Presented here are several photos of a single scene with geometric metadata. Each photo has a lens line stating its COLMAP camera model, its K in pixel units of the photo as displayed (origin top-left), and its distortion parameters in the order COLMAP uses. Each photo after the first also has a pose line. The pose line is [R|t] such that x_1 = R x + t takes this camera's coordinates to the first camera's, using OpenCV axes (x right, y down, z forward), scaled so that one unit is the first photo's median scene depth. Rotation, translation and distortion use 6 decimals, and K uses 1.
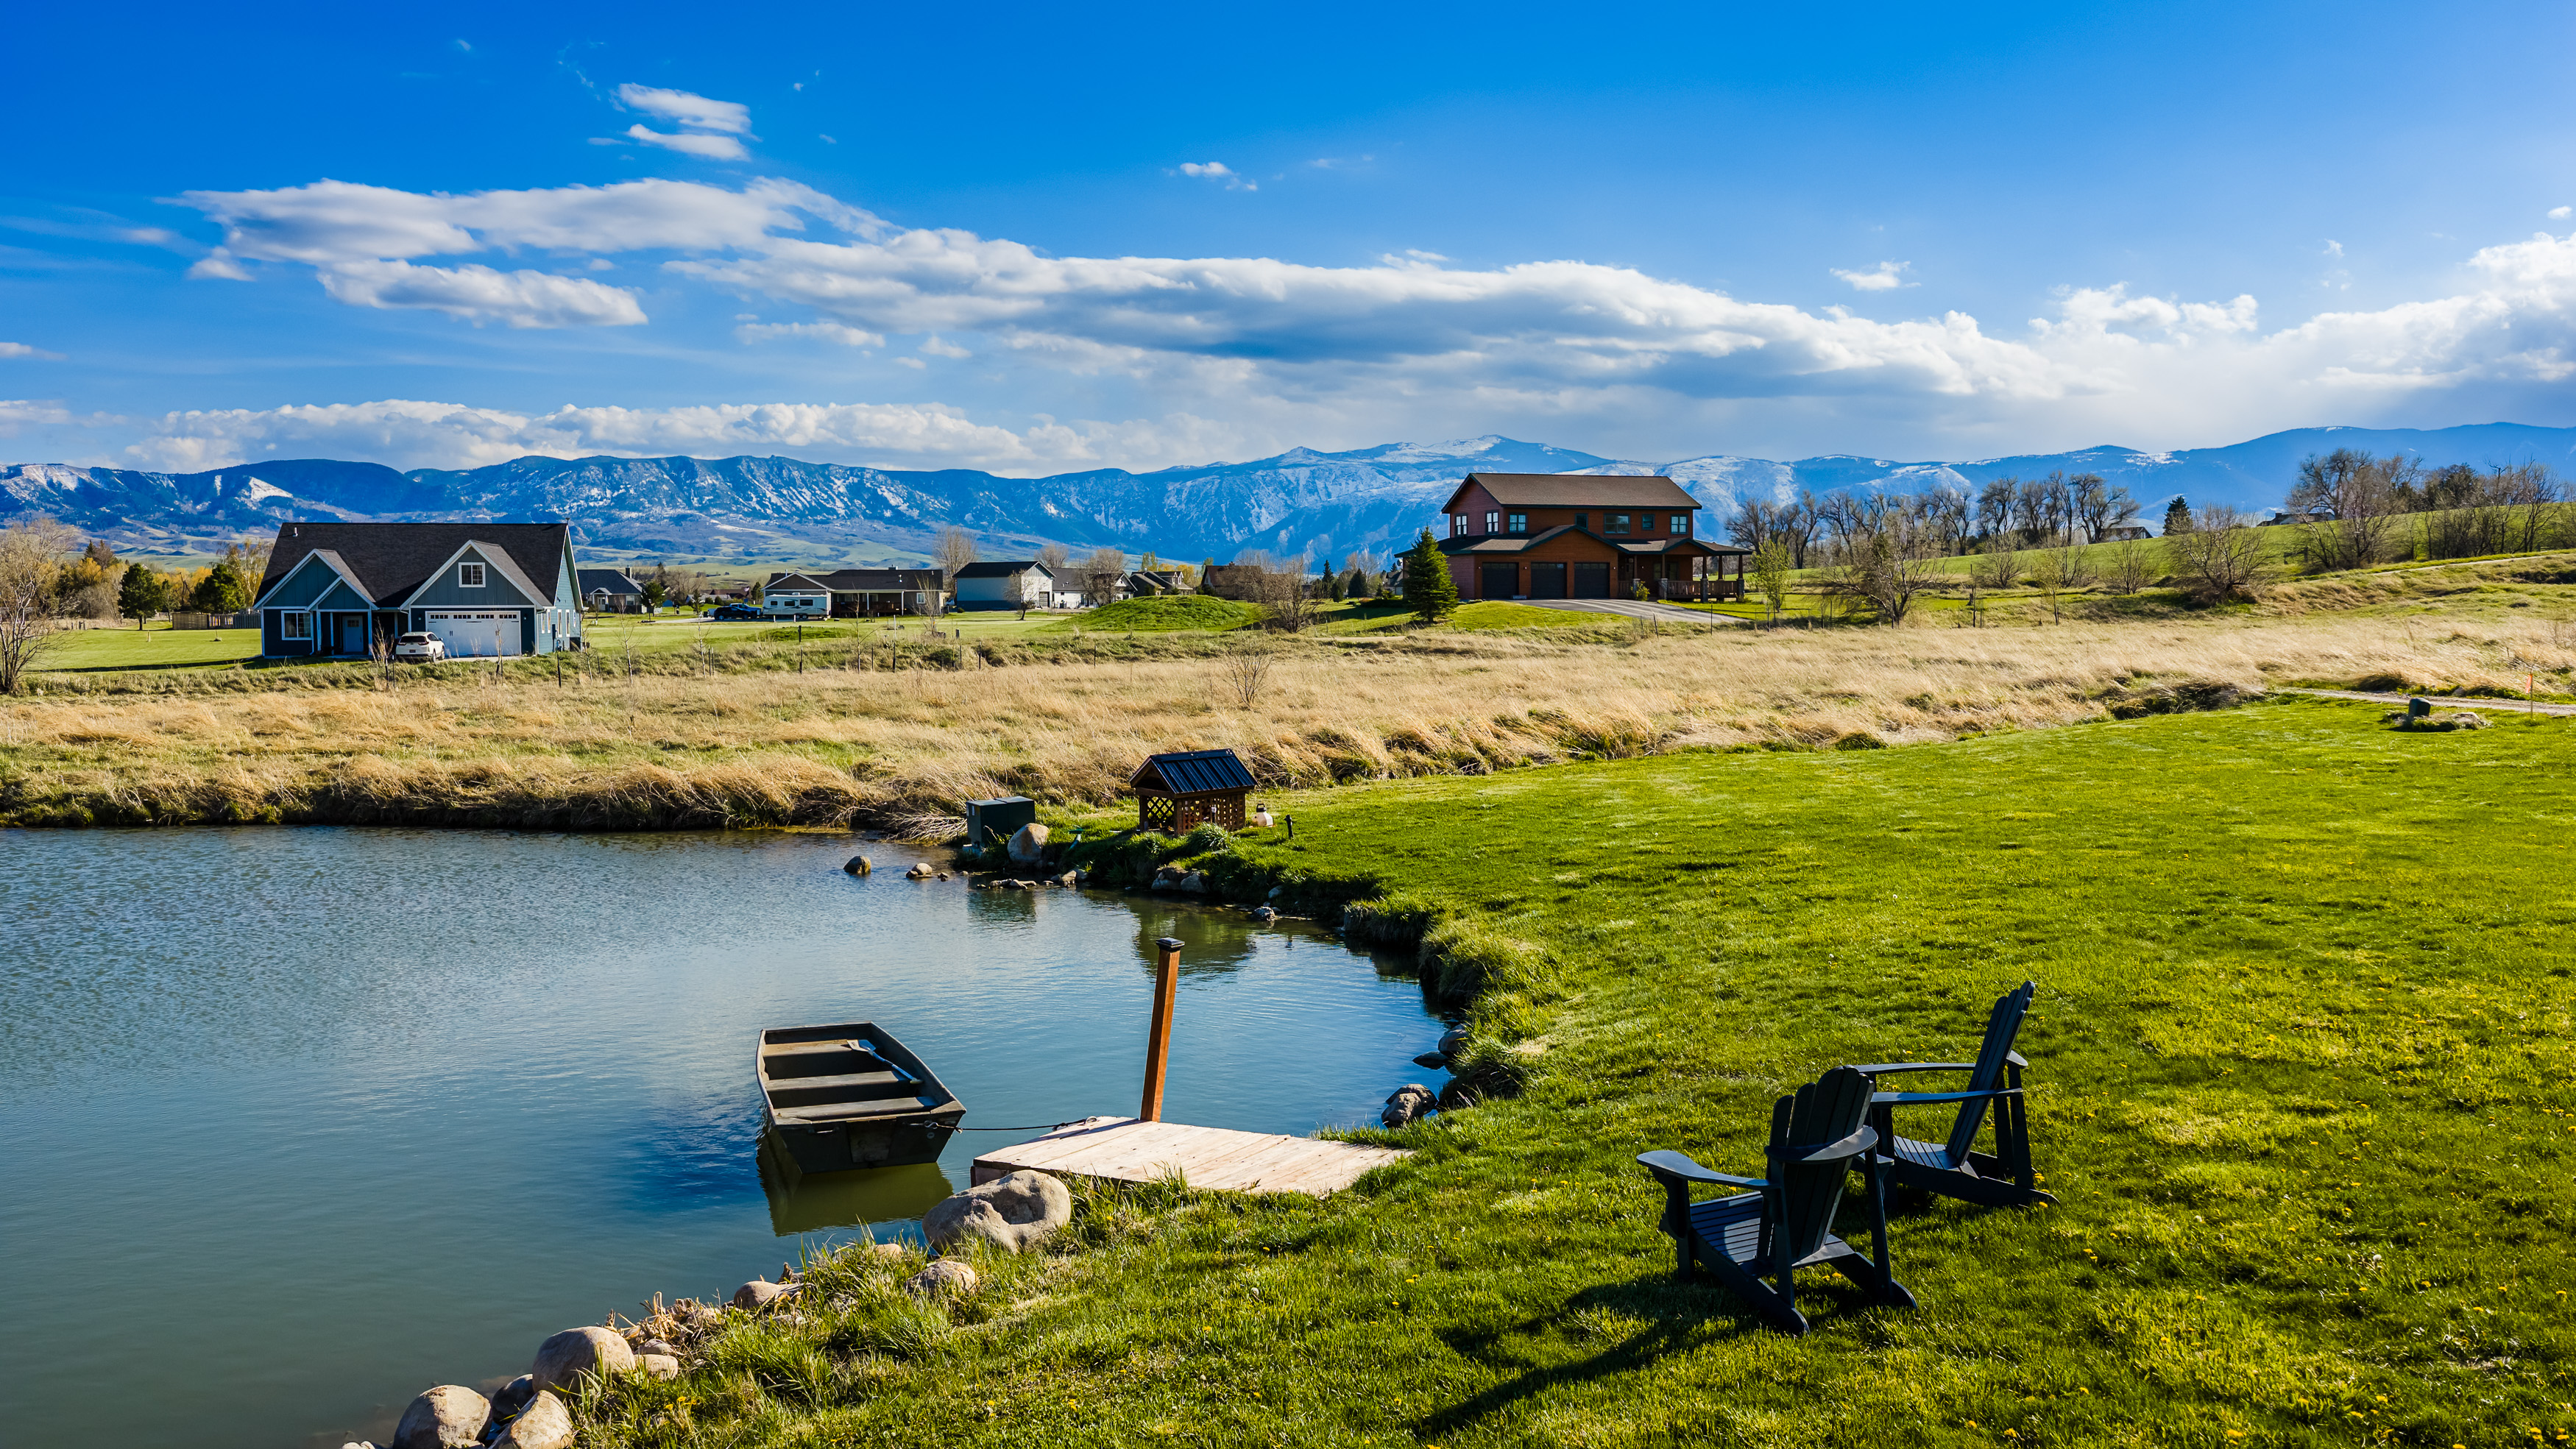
lens RADIAL K [[2099.7, 0, 1274.4], [0, 2099.7, 732.5], [0, 0, 1]] dist [0.007615, -0.009758]
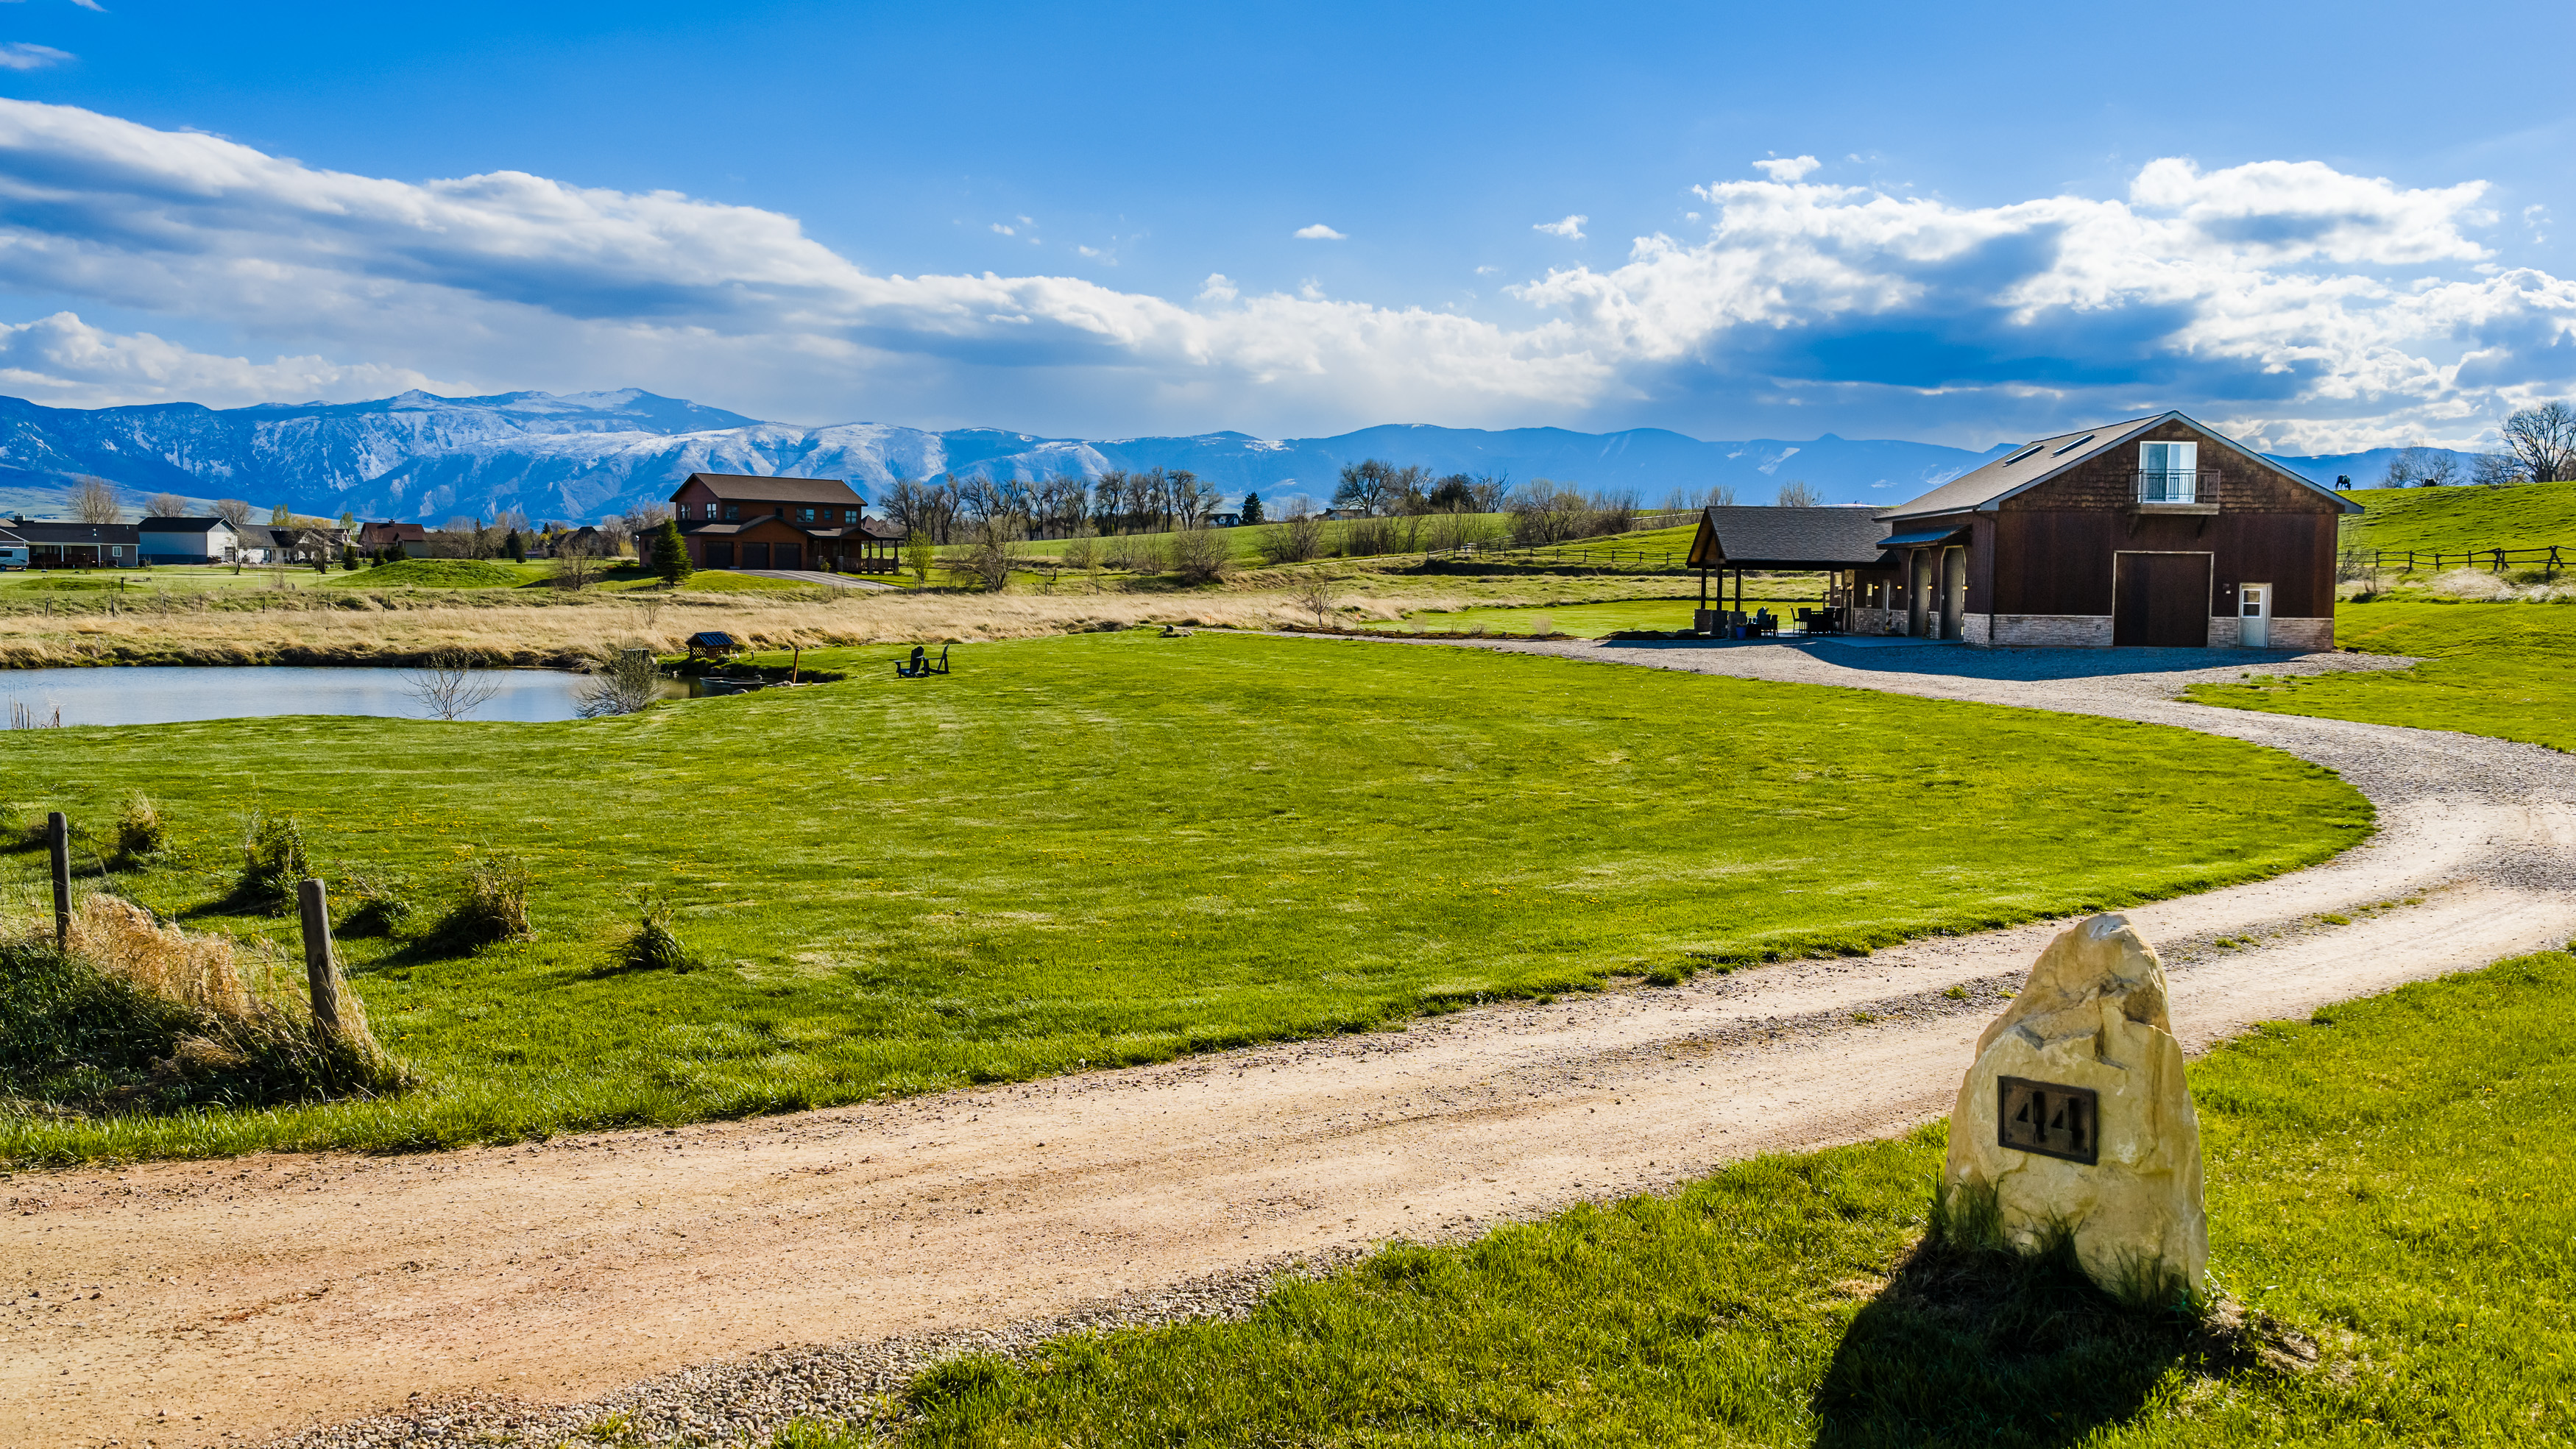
lens RADIAL K [[2099.7, 0, 1274.4], [0, 2099.7, 732.5], [0, 0, 1]] dist [0.007615, -0.009758]
pose [[0.921663, -0.007479, 0.387919, -0.088479], [0.001241, 0.999866, 0.016328, 0.020228], [-0.387989, -0.014567, 0.921549, -0.384371]]
